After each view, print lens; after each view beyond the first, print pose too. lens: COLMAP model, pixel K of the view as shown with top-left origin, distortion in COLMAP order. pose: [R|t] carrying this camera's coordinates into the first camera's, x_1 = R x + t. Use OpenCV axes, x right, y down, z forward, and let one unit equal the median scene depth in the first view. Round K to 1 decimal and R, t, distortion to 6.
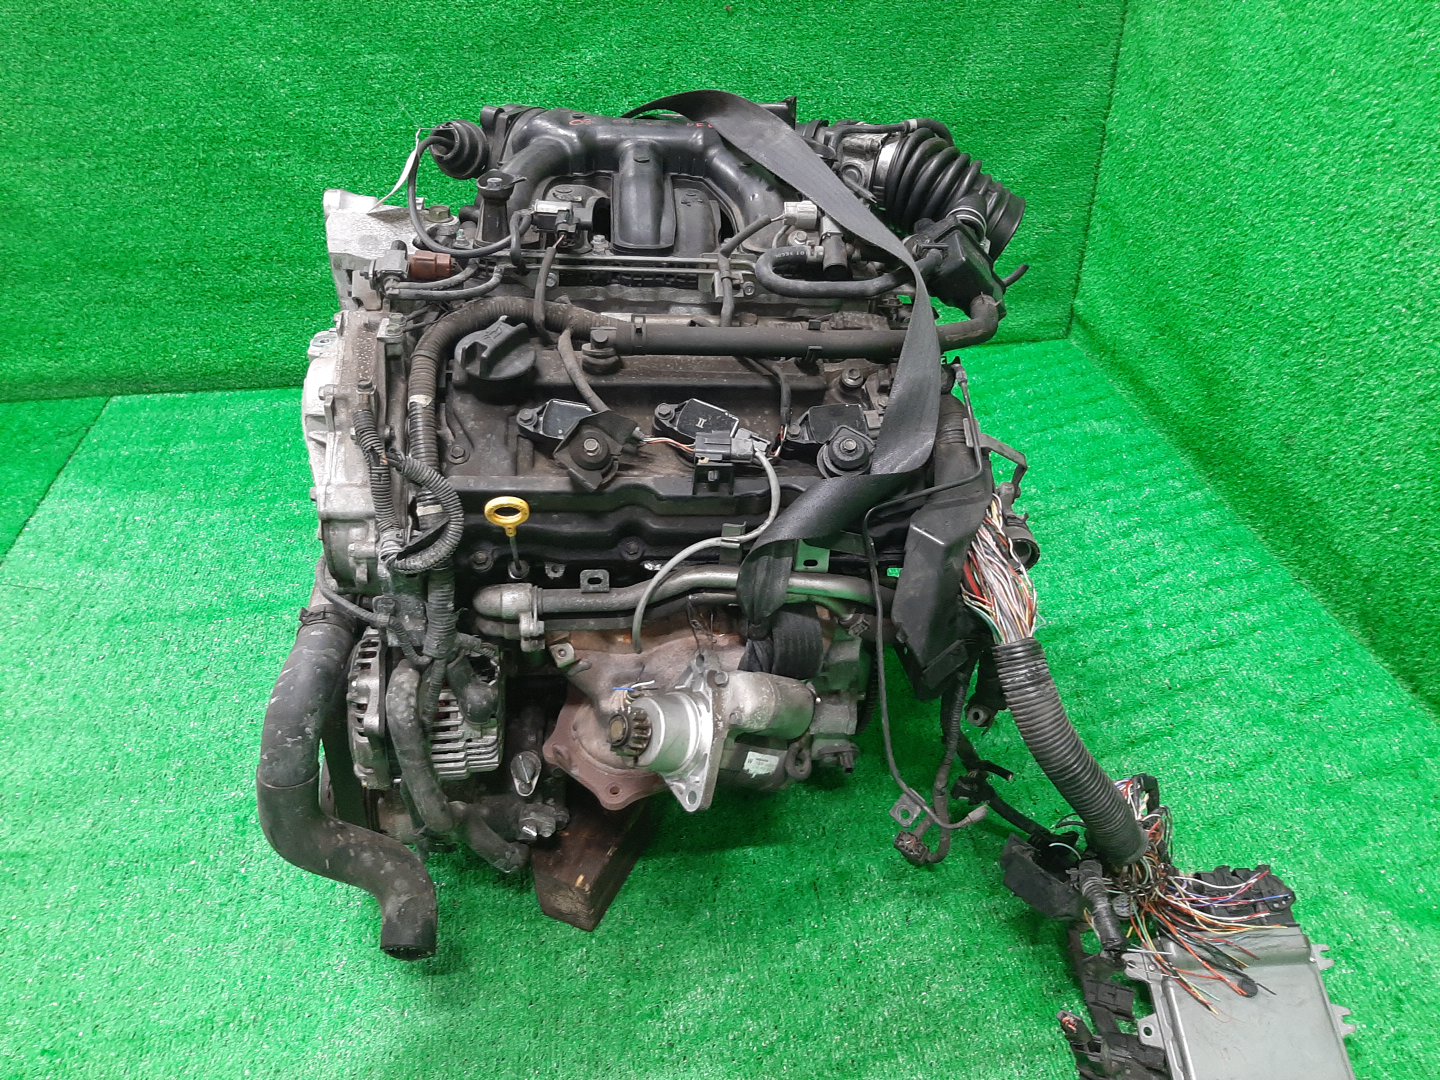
lens RADIAL K [[1090.5, 0, 720.0], [0, 1090.5, 540.0], [0, 0, 1]] dist [0.103502, -0.184794]
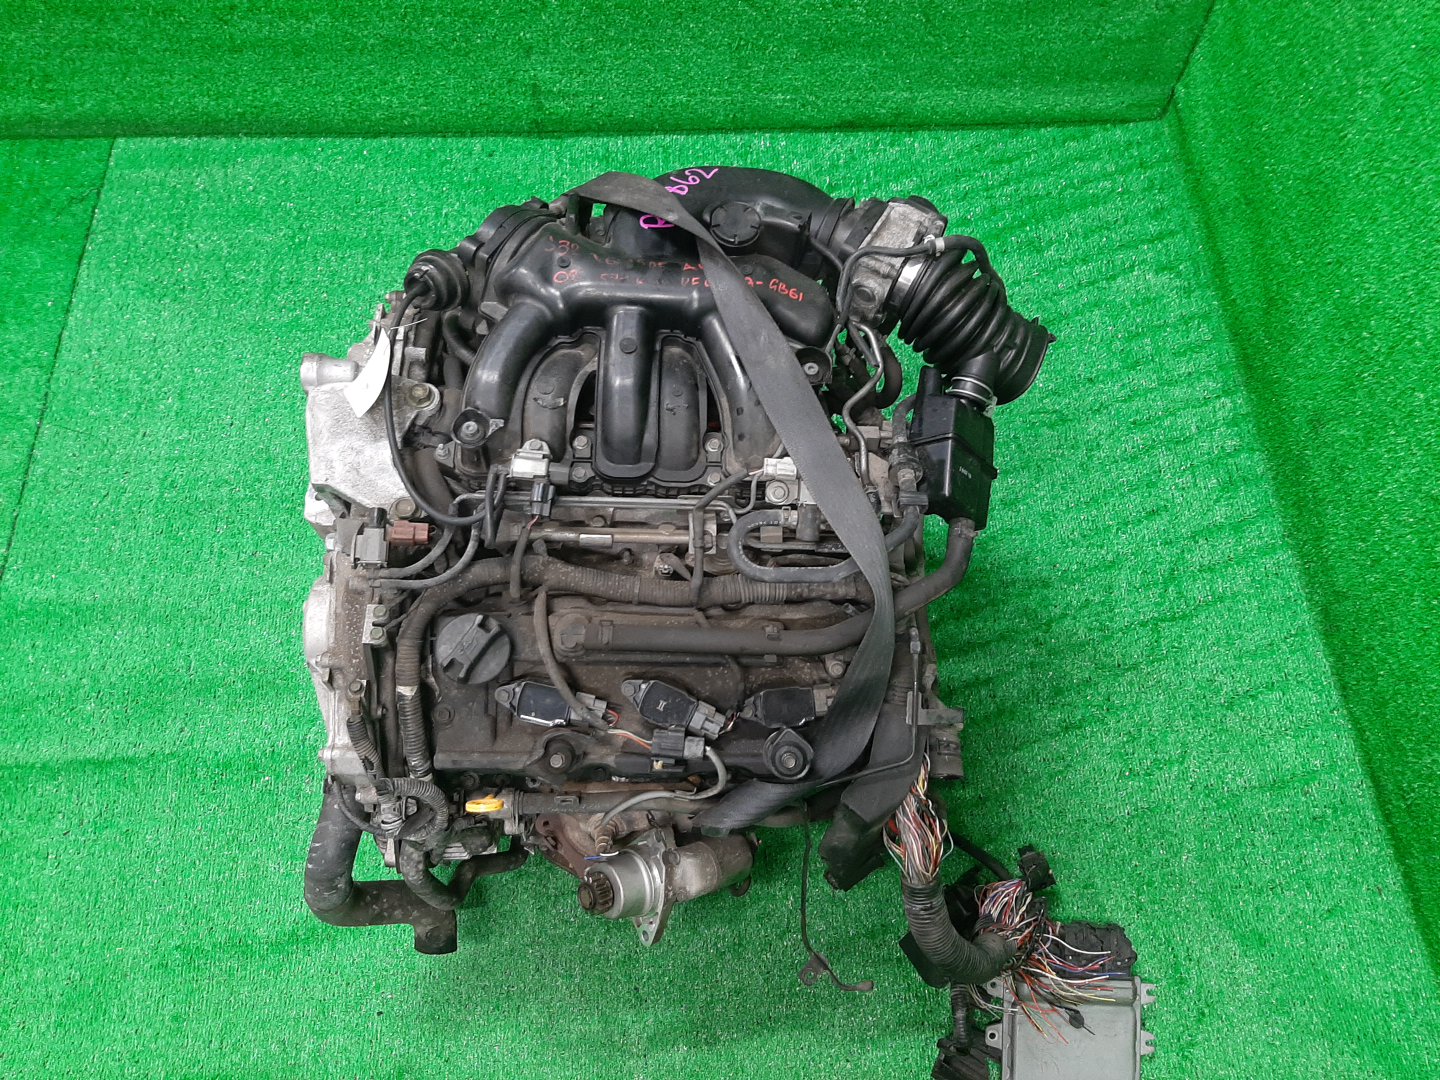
lens RADIAL K [[1095.3, 0, 720.0], [0, 1095.3, 540.0], [0, 0, 1]] dist [0.049491, -0.078693]
pose [[0.995767, 0.085203, -0.034475, 0.053108], [-0.057780, 0.871974, 0.486130, -0.644023], [0.071481, -0.482081, 0.873206, 0.100922]]
